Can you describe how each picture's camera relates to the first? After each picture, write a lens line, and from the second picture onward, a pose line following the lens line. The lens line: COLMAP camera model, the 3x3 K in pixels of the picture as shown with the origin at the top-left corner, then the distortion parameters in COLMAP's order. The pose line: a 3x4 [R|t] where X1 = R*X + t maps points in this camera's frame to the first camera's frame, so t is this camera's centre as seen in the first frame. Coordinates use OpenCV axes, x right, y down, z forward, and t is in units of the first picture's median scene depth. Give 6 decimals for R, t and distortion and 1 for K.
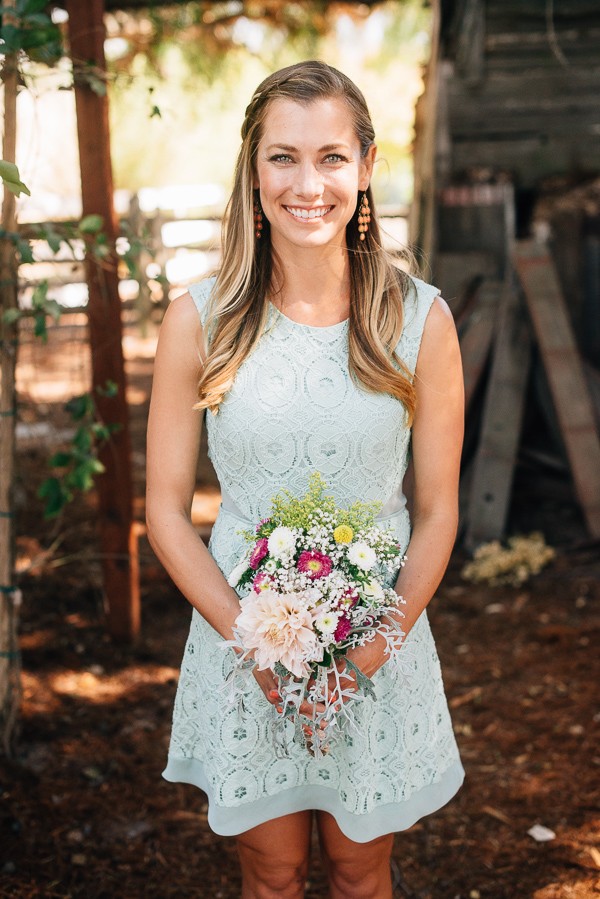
lens RADIAL K [[1292.5, 0, 300.4], [0, 1292.5, 421.6], [0, 0, 1]] dist [-0.004977, 0.213422]
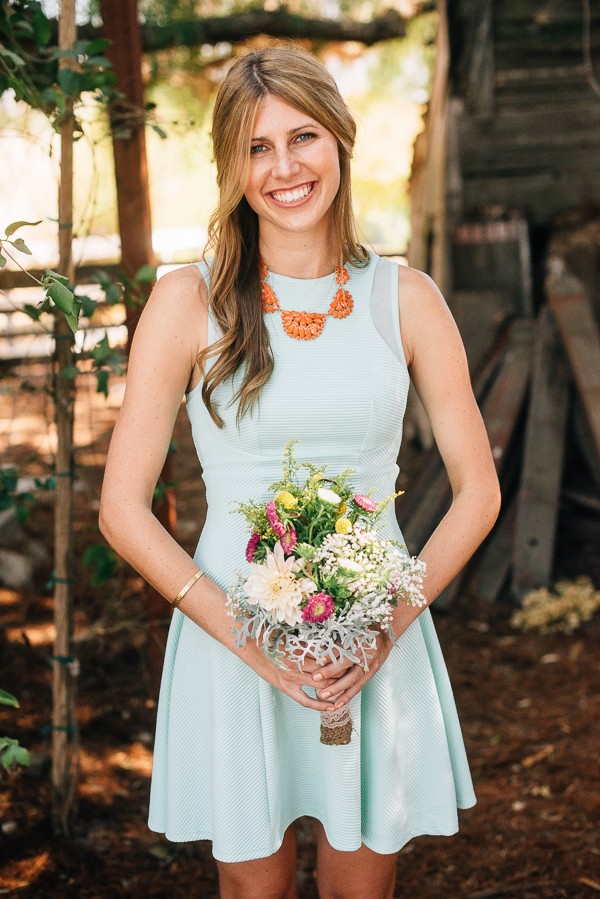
lens RADIAL K [[1292.5, 0, 300.4], [0, 1292.5, 421.6], [0, 0, 1]] dist [-0.004977, 0.213422]
pose [[0.999428, -0.026884, 0.020497, -0.048762], [0.027486, 0.999183, -0.029639, -0.008177], [-0.019683, 0.030186, 0.999350, 0.031572]]
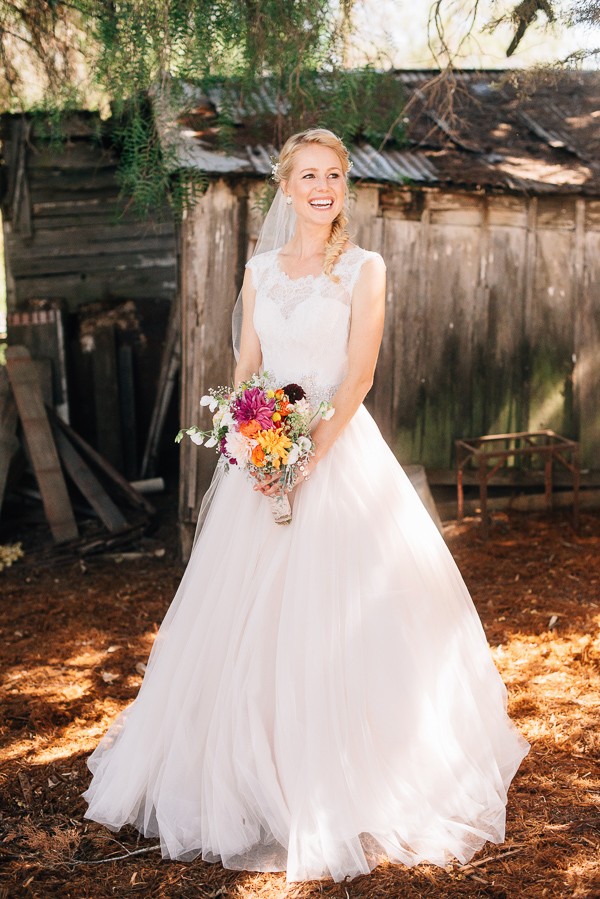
lens RADIAL K [[1288.3, 0, 300.2], [0, 1288.3, 425.2], [0, 0, 1]] dist [-0.018927, 0.239175]
pose [[0.986935, -0.048888, 0.153524, 0.294595], [0.063182, 0.993967, -0.089651, 0.110131], [-0.148215, 0.098180, 0.984070, -0.524421]]
